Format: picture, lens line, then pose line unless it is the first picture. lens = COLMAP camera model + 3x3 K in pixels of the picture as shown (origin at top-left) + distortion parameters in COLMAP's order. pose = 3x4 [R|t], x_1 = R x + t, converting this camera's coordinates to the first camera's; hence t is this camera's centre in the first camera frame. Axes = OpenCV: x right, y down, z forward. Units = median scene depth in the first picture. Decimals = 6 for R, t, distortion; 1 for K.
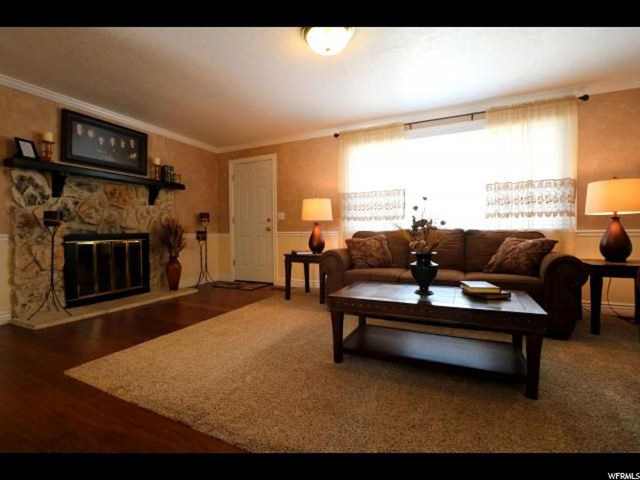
lens RADIAL K [[296.1, 0, 317.6], [0, 296.1, 235.5], [0, 0, 1]] dist [0.000513, -0.016396]
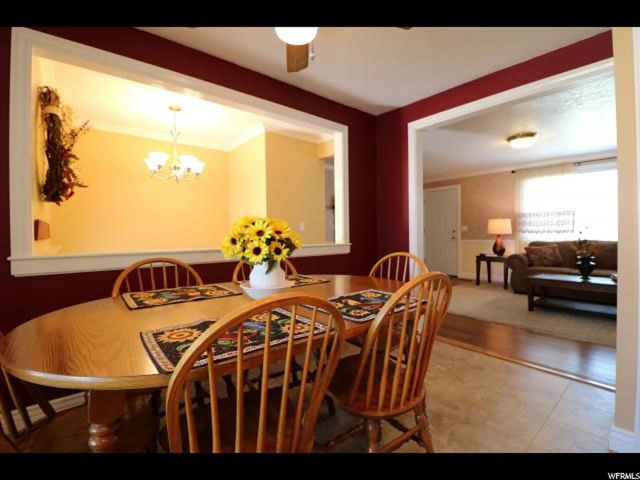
lens RADIAL K [[296.1, 0, 317.6], [0, 296.1, 235.5], [0, 0, 1]] dist [0.000513, -0.016396]
pose [[0.906734, 0.005790, -0.421663, -0.231679], [-0.006978, 0.999975, -0.001275, -0.037449], [0.421645, 0.004099, 0.906752, -0.810877]]
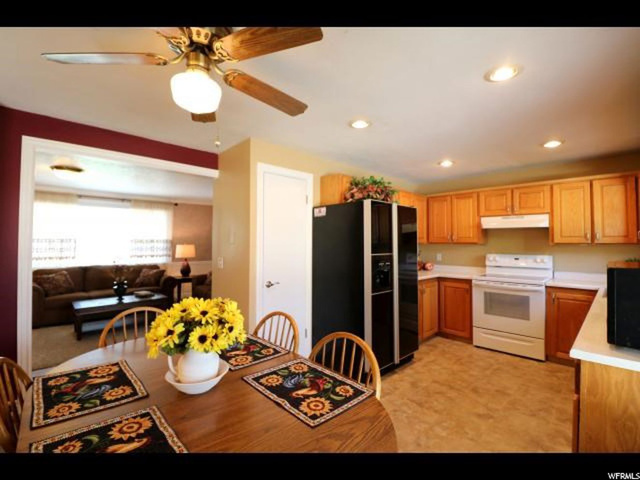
lens RADIAL K [[296.1, 0, 317.6], [0, 296.1, 235.5], [0, 0, 1]] dist [0.000513, -0.016396]
pose [[0.356493, 0.031555, 0.933765, -0.739607], [0.007849, 0.999293, -0.036765, -0.122959], [-0.934265, 0.020436, 0.355993, -0.751386]]
